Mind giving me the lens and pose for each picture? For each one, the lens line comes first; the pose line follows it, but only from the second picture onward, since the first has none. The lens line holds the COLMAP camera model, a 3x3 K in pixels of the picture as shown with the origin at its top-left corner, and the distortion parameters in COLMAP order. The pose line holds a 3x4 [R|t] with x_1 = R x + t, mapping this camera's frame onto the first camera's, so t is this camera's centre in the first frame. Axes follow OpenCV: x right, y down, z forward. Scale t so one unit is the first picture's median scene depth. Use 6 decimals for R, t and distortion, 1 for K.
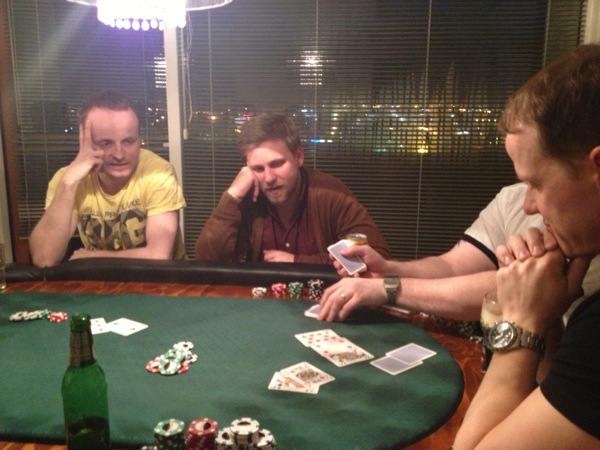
lens RADIAL K [[615.0, 0, 298.7], [0, 615.0, 228.7], [0, 0, 1]] dist [0.004600, 0.000000]
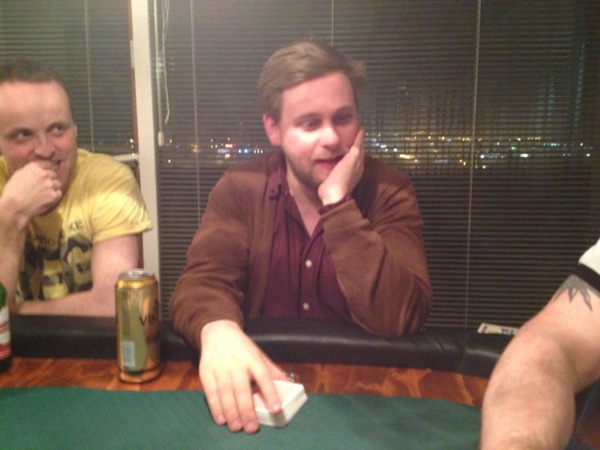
lens RADIAL K [[615.0, 0, 303.9], [0, 615.0, 221.6], [0, 0, 1]] dist [0.004600, 0.000000]
pose [[0.998944, -0.015499, 0.043255, -0.038641], [0.017787, 0.998435, -0.053014, -0.004169], [-0.042366, 0.053727, 0.997657, 0.223084]]
